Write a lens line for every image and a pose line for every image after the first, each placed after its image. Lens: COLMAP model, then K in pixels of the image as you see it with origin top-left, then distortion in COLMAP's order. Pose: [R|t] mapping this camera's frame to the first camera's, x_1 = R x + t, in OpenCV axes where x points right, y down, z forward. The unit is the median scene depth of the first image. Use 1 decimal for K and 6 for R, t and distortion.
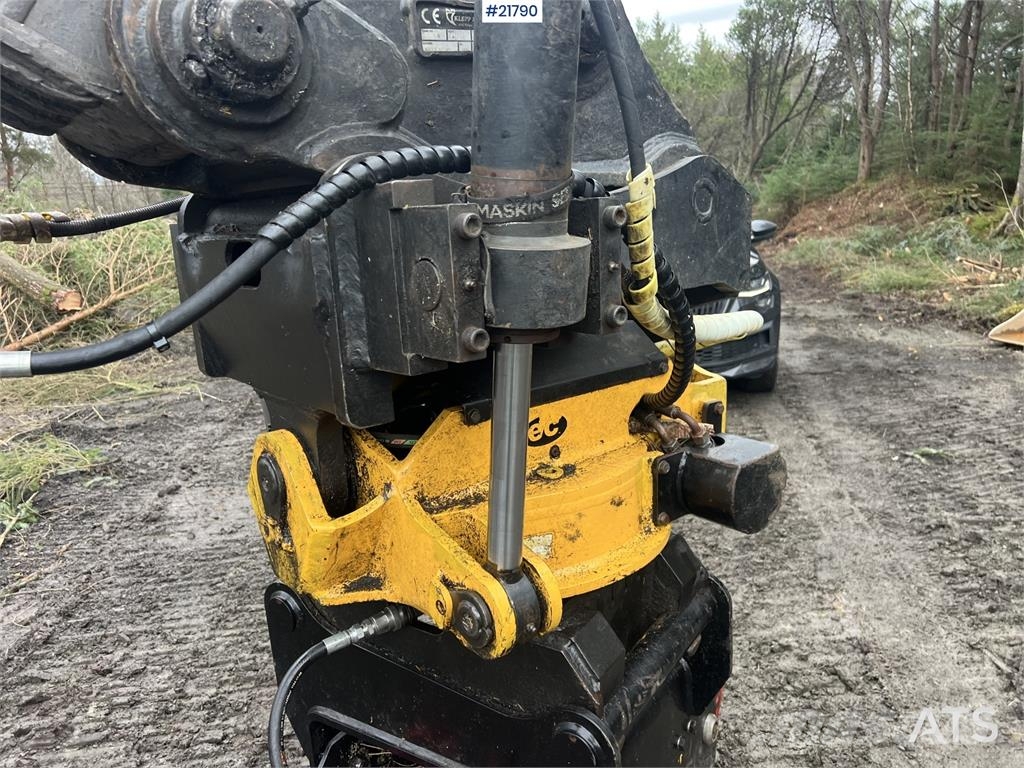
lens RADIAL K [[767.7, 0, 513.7], [0, 767.7, 385.6], [0, 0, 1]] dist [0.064613, -0.068691]
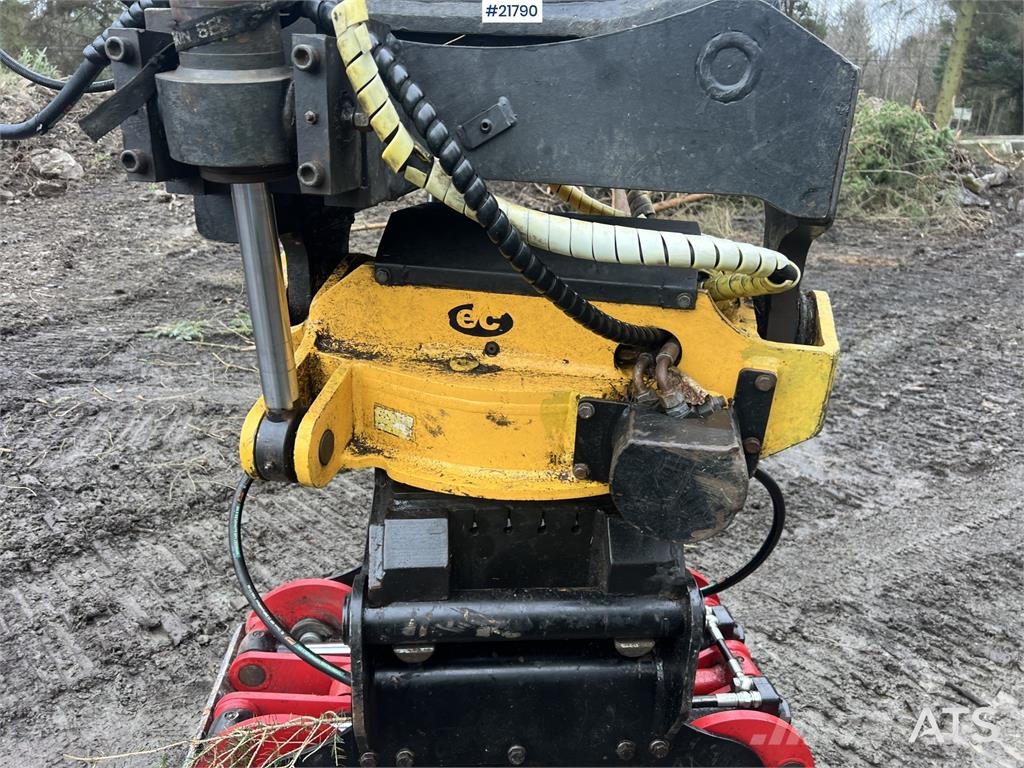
lens RADIAL K [[767.7, 0, 506.0], [0, 767.7, 393.2], [0, 0, 1]] dist [0.064613, -0.068691]
pose [[0.624390, 0.345726, -0.700436, 0.691740], [-0.241278, 0.938229, 0.248015, -0.090267], [0.742915, 0.014142, 0.669237, 0.389750]]
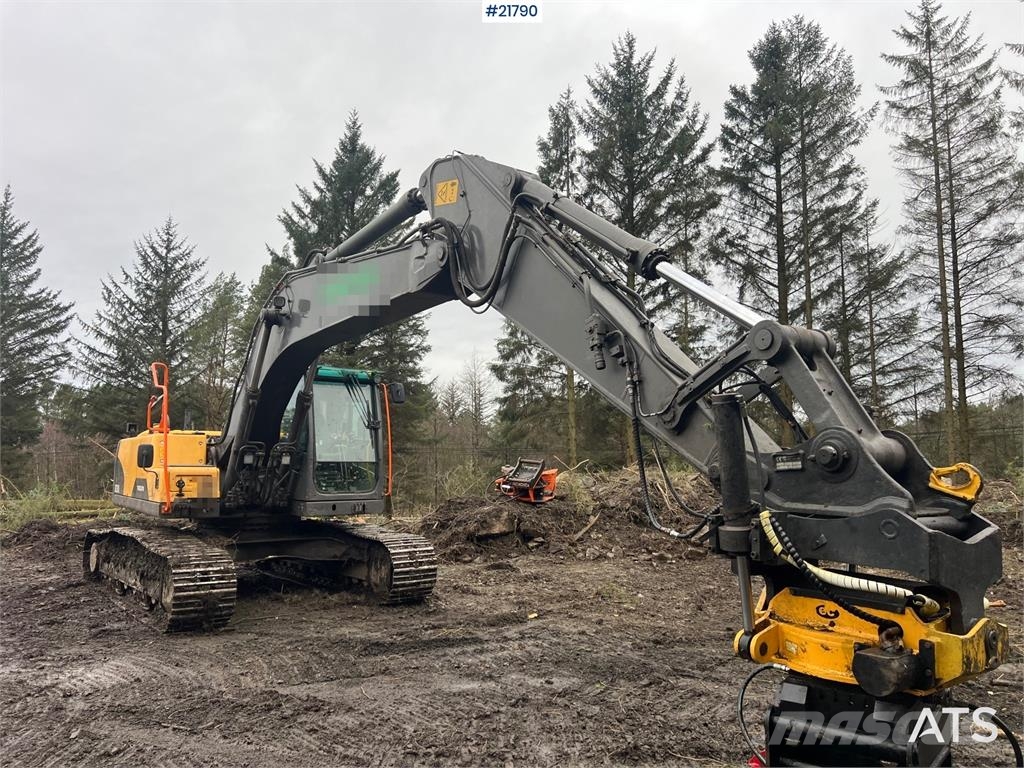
lens RADIAL K [[767.7, 0, 506.8], [0, 767.7, 391.2], [0, 0, 1]] dist [0.064613, -0.068691]
pose [[-0.076875, -0.039437, -0.996260, 2.443815], [-0.231084, 0.972714, -0.020674, -0.316821], [0.969892, 0.228631, -0.083890, 0.063975]]
